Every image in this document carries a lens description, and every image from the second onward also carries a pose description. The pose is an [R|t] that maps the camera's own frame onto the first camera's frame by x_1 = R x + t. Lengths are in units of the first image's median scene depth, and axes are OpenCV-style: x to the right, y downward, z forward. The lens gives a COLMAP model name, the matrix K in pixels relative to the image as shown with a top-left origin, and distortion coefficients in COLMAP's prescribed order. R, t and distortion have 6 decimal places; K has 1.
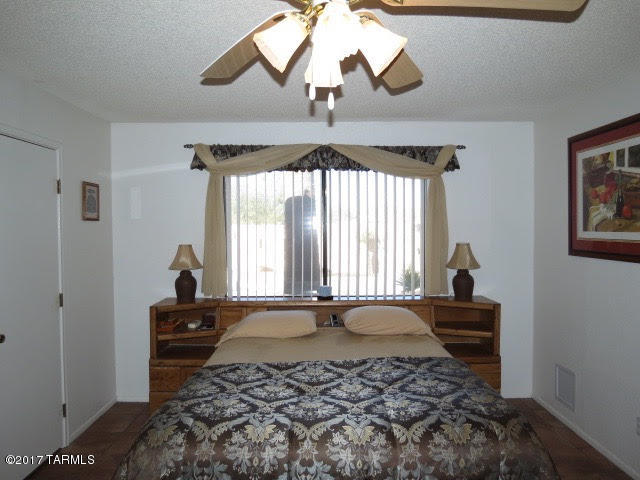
lens RADIAL K [[454.9, 0, 320.9], [0, 454.9, 235.2], [0, 0, 1]] dist [-0.031170, 0.022102]
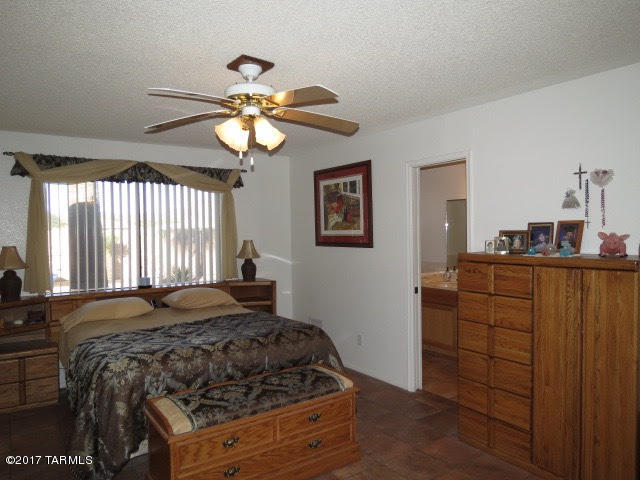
lens RADIAL K [[454.9, 0, 319.4], [0, 454.9, 241.2], [0, 0, 1]] dist [-0.031170, 0.022102]
pose [[0.825606, -0.019307, 0.563917, -0.289572], [0.021413, 0.999767, 0.002879, 0.020483], [-0.563841, 0.009698, 0.825826, -0.272718]]
